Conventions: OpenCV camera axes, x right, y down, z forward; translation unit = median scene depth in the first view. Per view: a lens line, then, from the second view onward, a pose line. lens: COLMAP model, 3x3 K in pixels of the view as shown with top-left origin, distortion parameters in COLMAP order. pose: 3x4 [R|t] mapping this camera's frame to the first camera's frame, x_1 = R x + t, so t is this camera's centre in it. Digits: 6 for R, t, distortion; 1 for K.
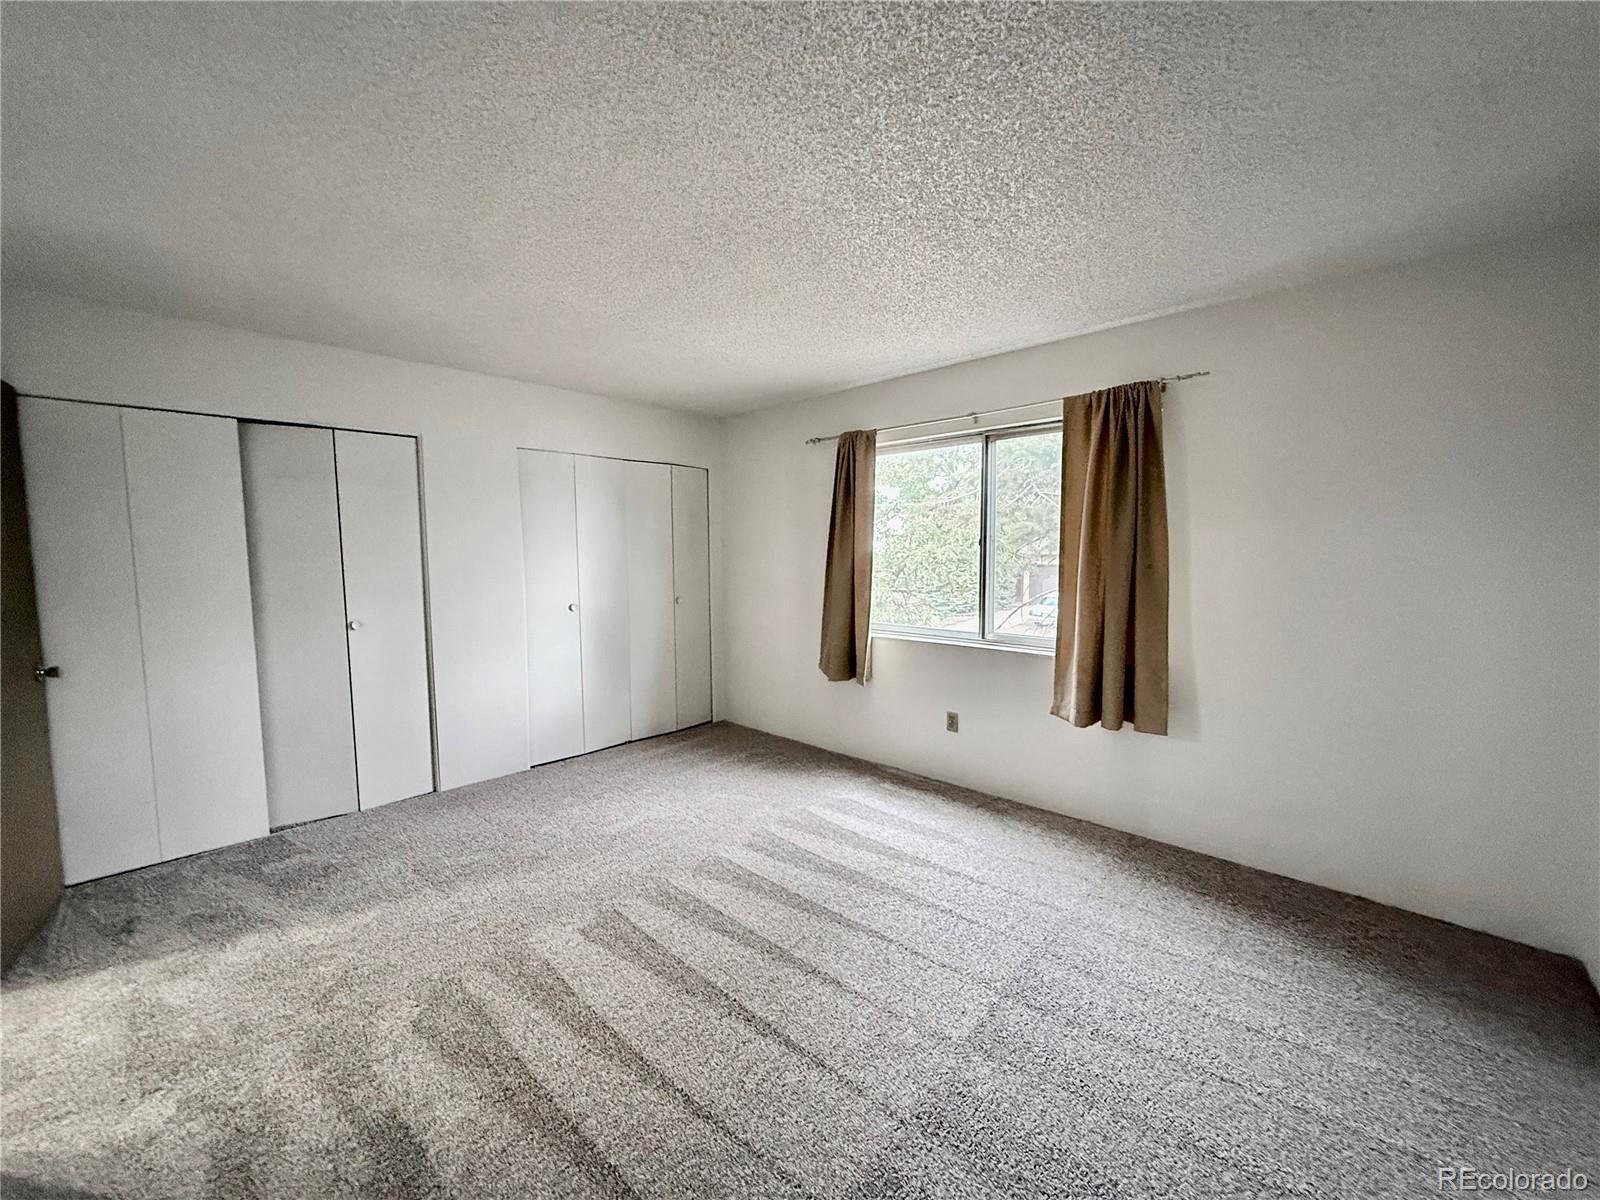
lens RADIAL K [[640.9, 0, 800.0], [0, 640.9, 600.0], [0, 0, 1]] dist [0.000744, -0.000115]
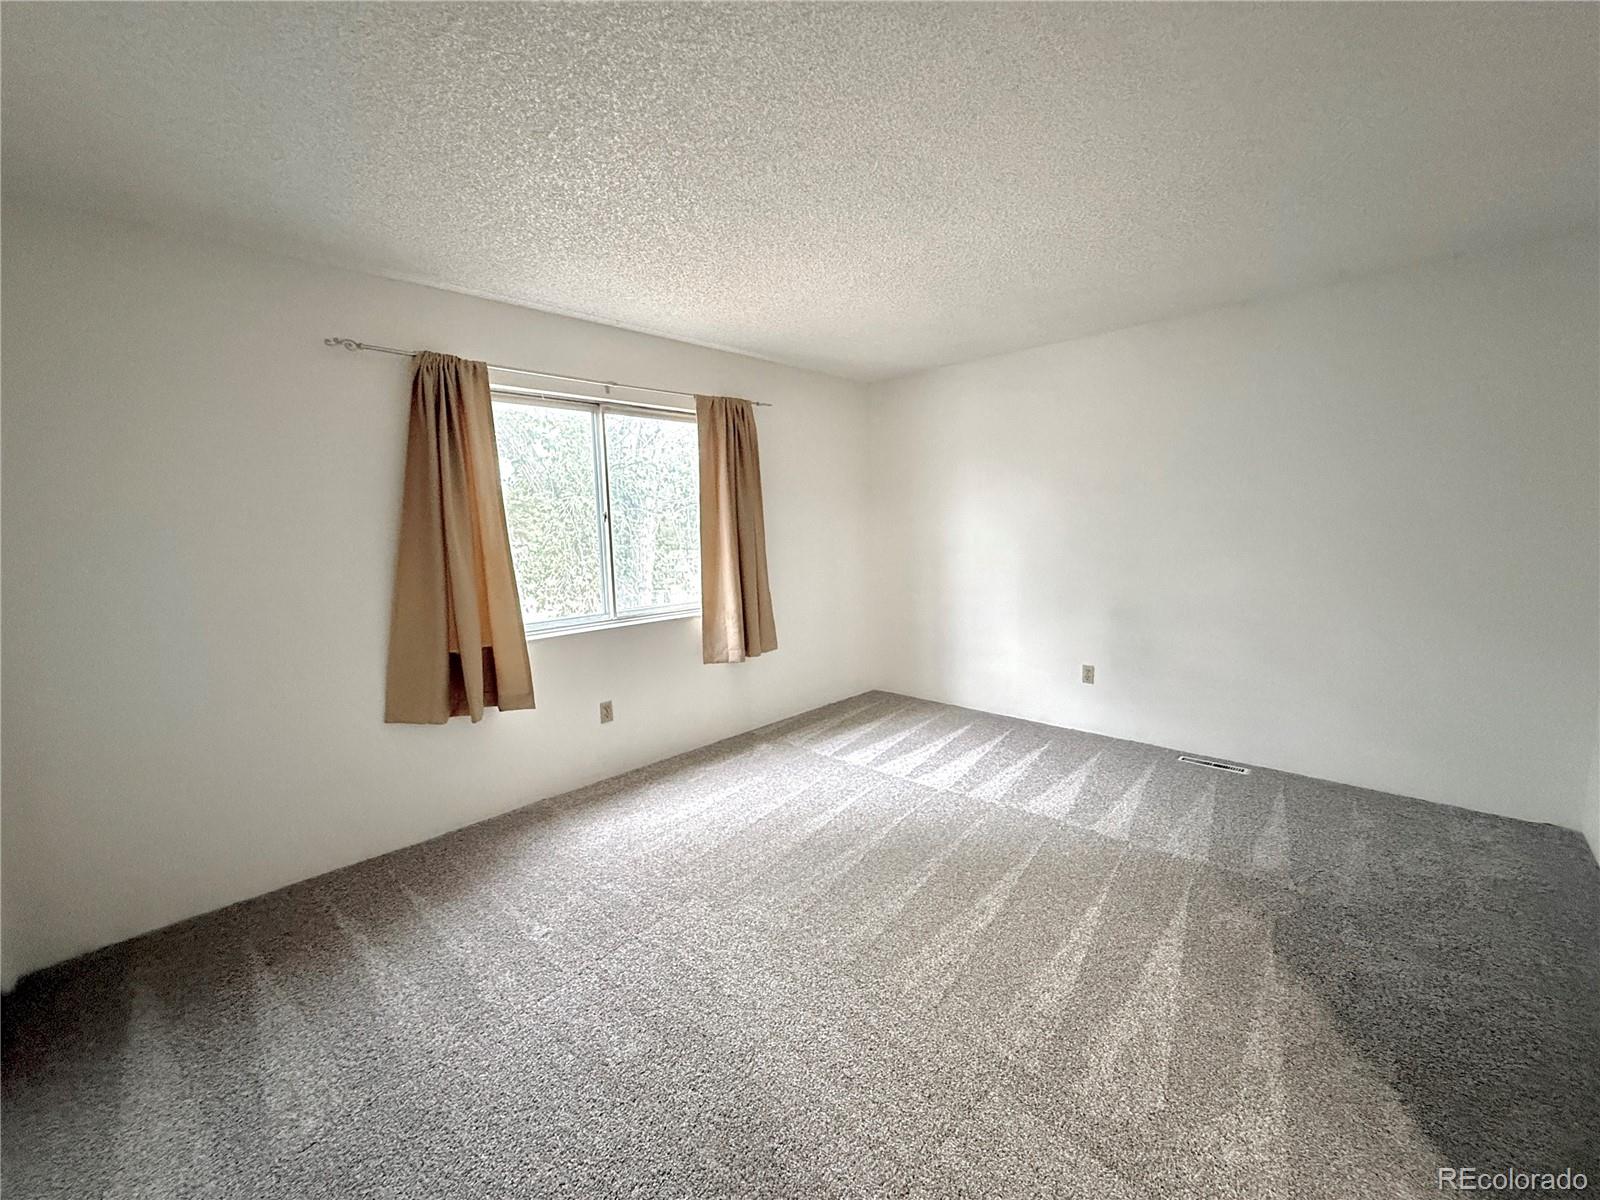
lens RADIAL K [[640.9, 0, 800.0], [0, 640.9, 600.0], [0, 0, 1]] dist [0.000744, -0.000115]
pose [[0.005222, -0.106161, 0.994335, -0.679677], [0.111671, 0.988191, 0.104919, -0.037045], [-0.993731, 0.110491, 0.017015, 0.701631]]
